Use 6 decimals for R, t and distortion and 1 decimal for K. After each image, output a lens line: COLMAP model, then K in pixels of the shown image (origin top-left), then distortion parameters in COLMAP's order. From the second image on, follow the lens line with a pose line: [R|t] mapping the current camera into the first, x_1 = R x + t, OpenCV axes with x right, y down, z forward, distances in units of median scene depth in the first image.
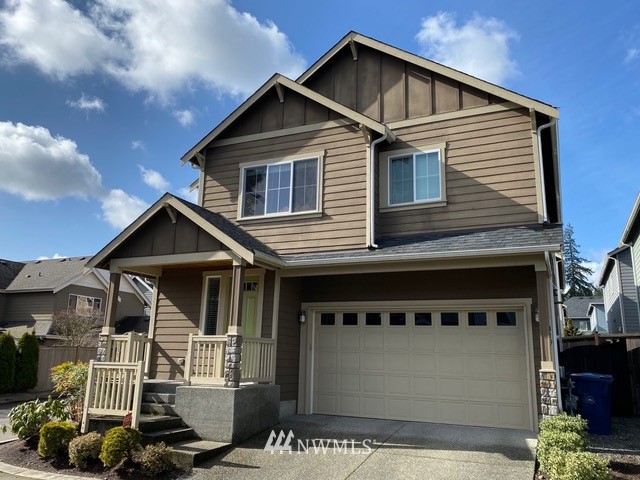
lens RADIAL K [[519.0, 0, 319.2], [0, 519.0, 235.9], [0, 0, 1]] dist [0.028862, -0.005112]
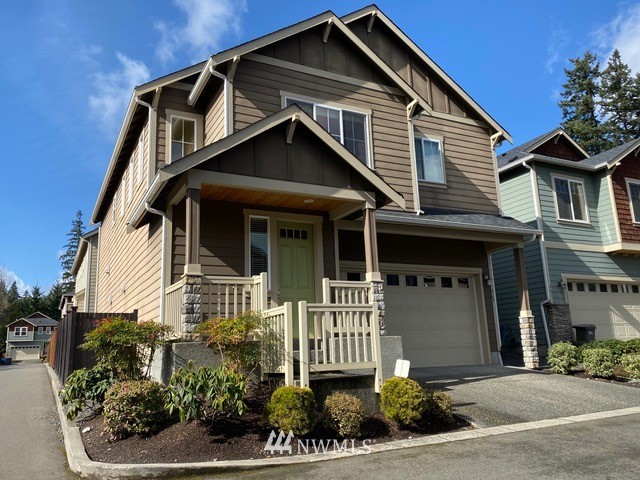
lens RADIAL K [[519.0, 0, 319.4], [0, 519.0, 243.9], [0, 0, 1]] dist [0.028862, -0.005112]
pose [[0.613100, 0.114812, 0.781618, -0.858476], [-0.128427, 0.990707, -0.044787, 0.160033], [-0.779496, -0.072922, 0.622148, 0.455937]]
